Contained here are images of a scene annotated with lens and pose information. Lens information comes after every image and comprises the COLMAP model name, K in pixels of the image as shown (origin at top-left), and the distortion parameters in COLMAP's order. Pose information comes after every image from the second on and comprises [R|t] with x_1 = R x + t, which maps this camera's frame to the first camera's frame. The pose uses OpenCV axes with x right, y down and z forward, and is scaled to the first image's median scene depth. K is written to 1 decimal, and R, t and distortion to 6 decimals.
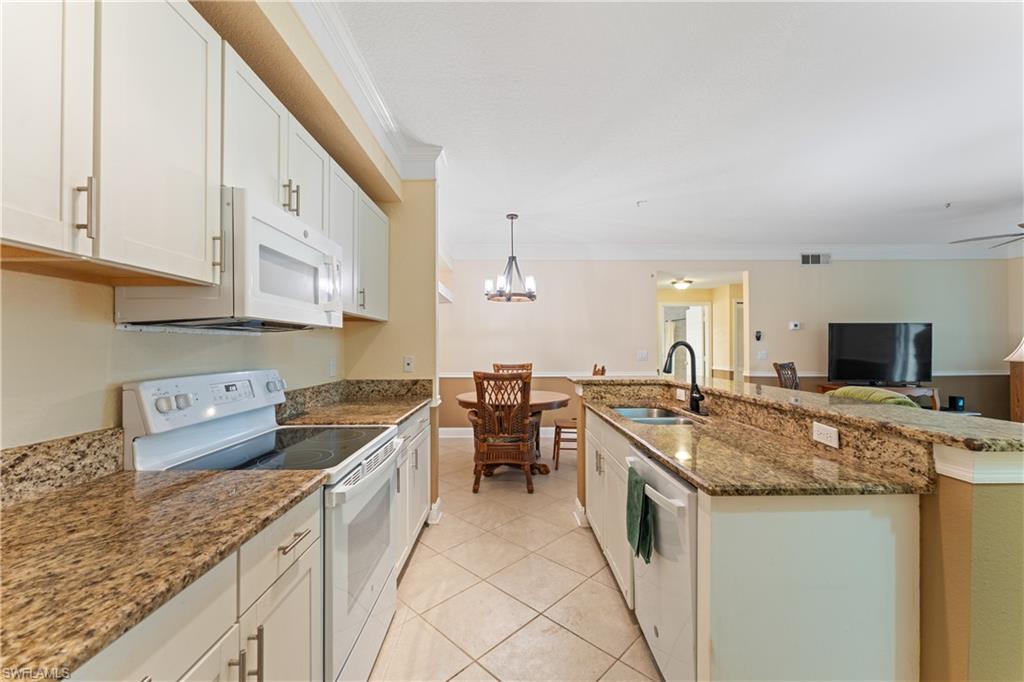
lens RADIAL K [[409.2, 0, 513.9], [0, 409.2, 343.8], [0, 0, 1]] dist [0.000327, -0.000060]
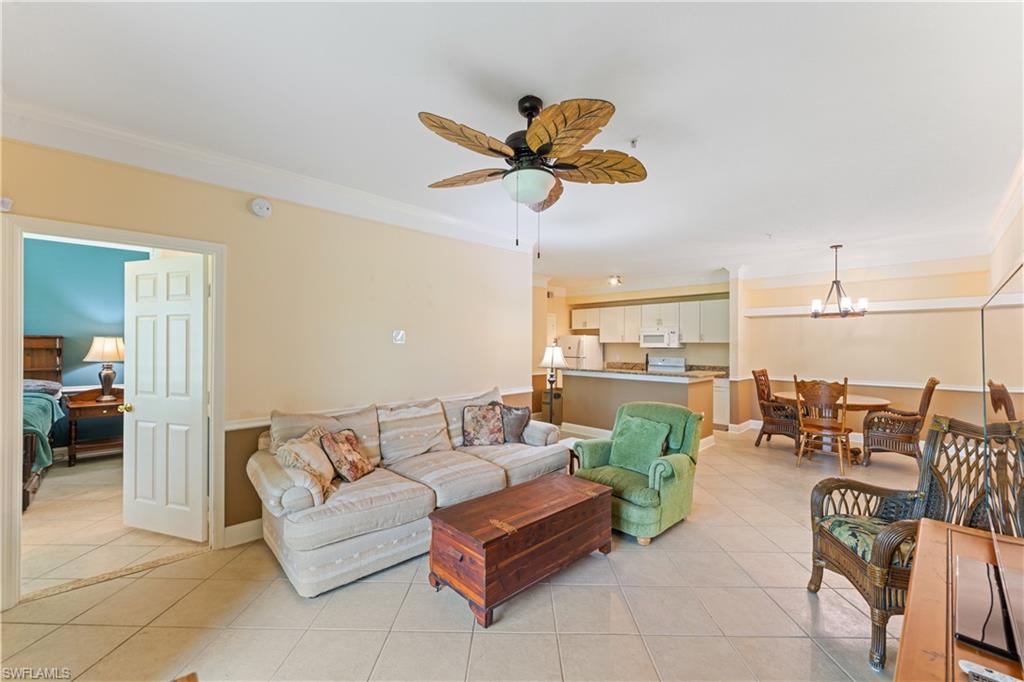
lens RADIAL K [[417.3, 0, 509.3], [0, 417.3, 343.6], [0, 0, 1]] dist [0.014522, -0.000094]
pose [[-0.738308, -0.004100, -0.674451, 2.463966], [0.000078, 0.999981, -0.006164, -0.038825], [0.674464, -0.004604, -0.738294, 2.069321]]
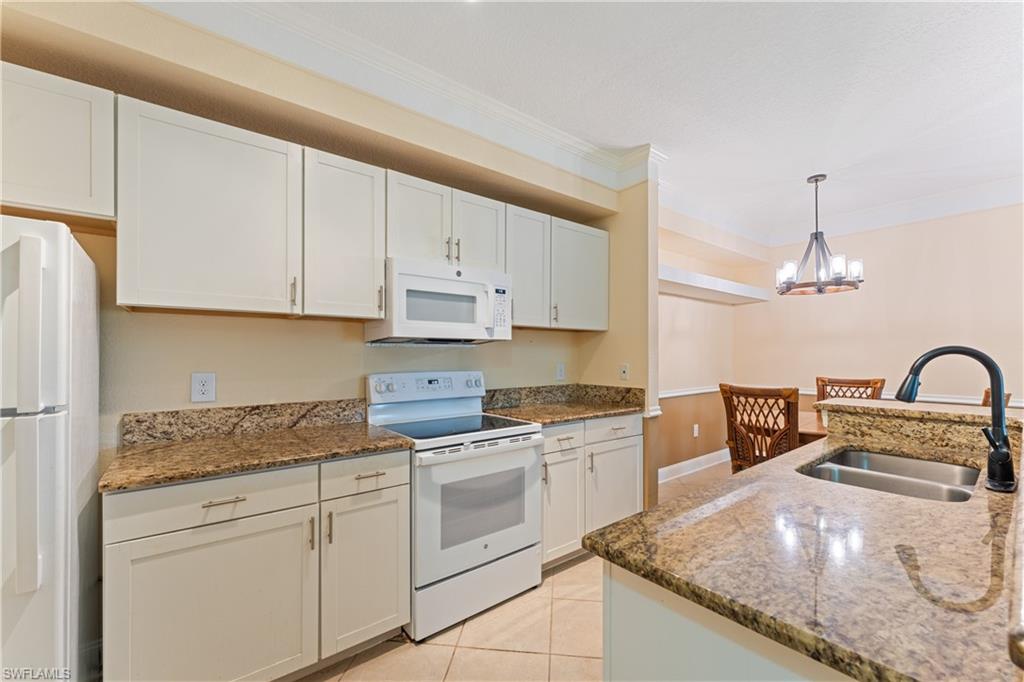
lens RADIAL K [[417.5, 0, 513.7], [0, 417.5, 354.5], [0, 0, 1]] dist [0.000765, -0.000125]
pose [[0.609861, 0.001914, -0.792506, 0.431189], [0.005364, 0.999964, 0.006542, -0.001857], [0.792490, -0.008241, 0.609829, 0.171193]]
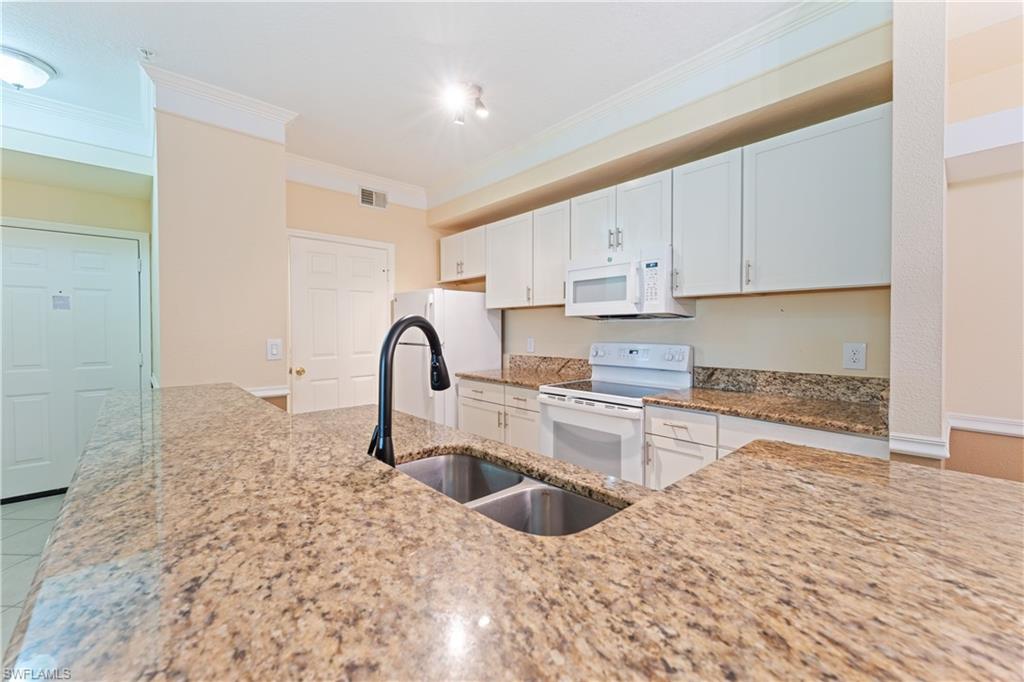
lens RADIAL K [[415.6, 0, 511.5], [0, 415.6, 336.3], [0, 0, 1]] dist [0.000602, -0.000012]
pose [[-0.754180, 0.011764, -0.656562, 0.520857], [0.005966, 0.999921, 0.011064, 0.009847], [0.656640, 0.004427, -0.754191, 1.186495]]
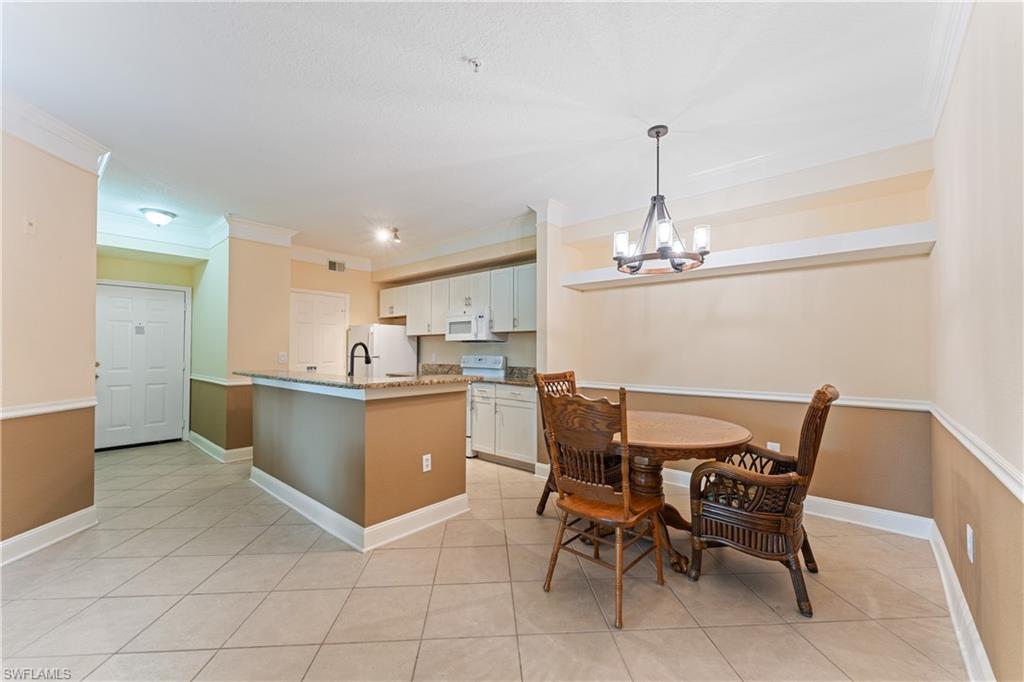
lens RADIAL K [[409.2, 0, 513.9], [0, 409.2, 343.8], [0, 0, 1]] dist [0.000327, -0.000060]
pose [[-0.668063, -0.015469, -0.743944, 0.962407], [0.002334, 0.999735, -0.022883, 0.031383], [0.744101, -0.017024, -0.667850, 2.041259]]
